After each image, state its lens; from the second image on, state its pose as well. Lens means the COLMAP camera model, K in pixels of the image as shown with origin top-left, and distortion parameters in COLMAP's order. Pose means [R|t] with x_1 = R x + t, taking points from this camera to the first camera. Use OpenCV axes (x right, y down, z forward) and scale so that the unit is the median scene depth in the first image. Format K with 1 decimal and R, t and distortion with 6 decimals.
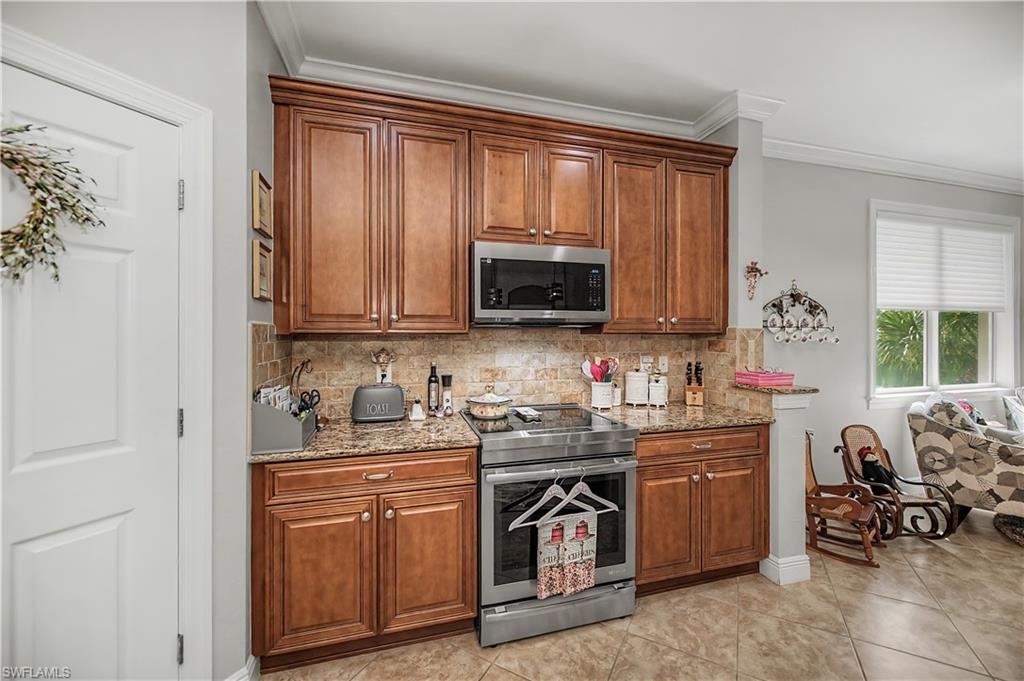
lens RADIAL K [[408.2, 0, 514.7], [0, 408.2, 335.0], [0, 0, 1]] dist [0.000859, -0.000553]
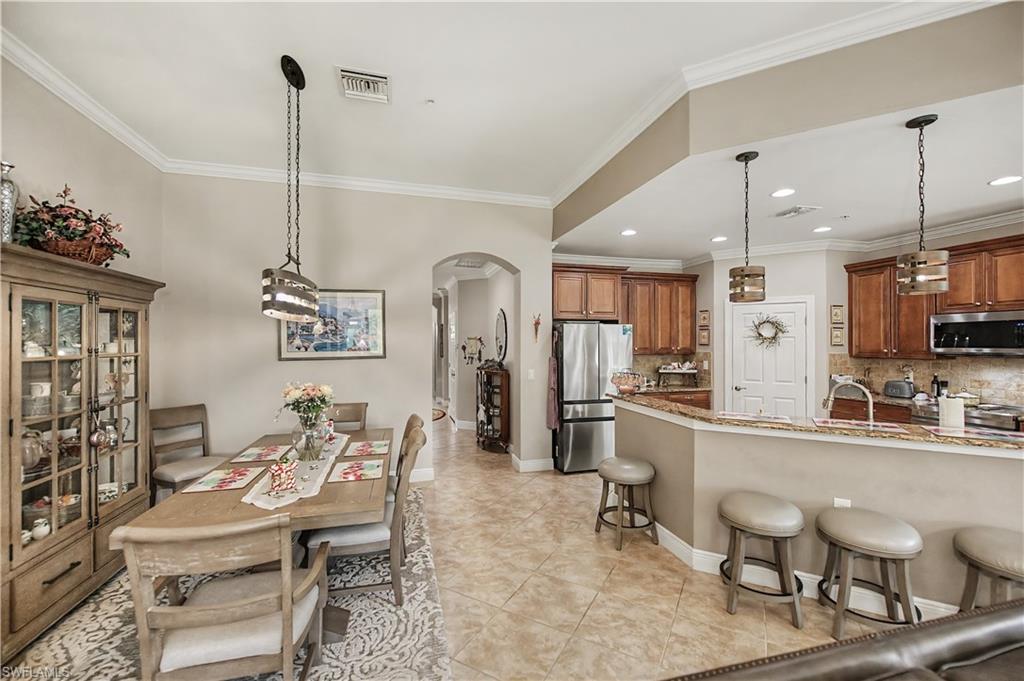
lens RADIAL K [[416.8, 0, 515.7], [0, 416.8, 343.3], [0, 0, 1]] dist [0.001153, -0.000154]
pose [[-0.009868, 0.000348, -0.999951, 1.598741], [-0.002805, 0.999996, 0.000375, -0.062781], [0.999947, 0.002809, -0.009867, -0.863429]]
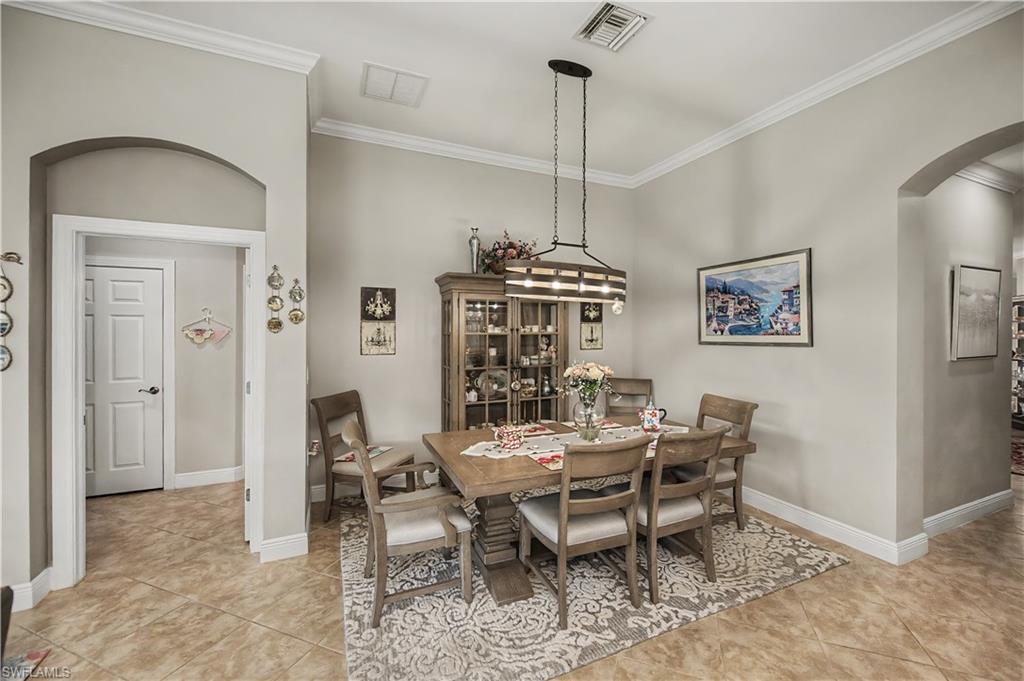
lens RADIAL K [[414.2, 0, 515.4], [0, 414.2, 332.9], [0, 0, 1]] dist [-0.001766, -0.000443]
pose [[-0.990270, -0.002405, -0.139140, 0.868179], [-0.003747, 0.999949, 0.009385, -0.045528], [0.139111, 0.009815, -0.990228, -0.366951]]
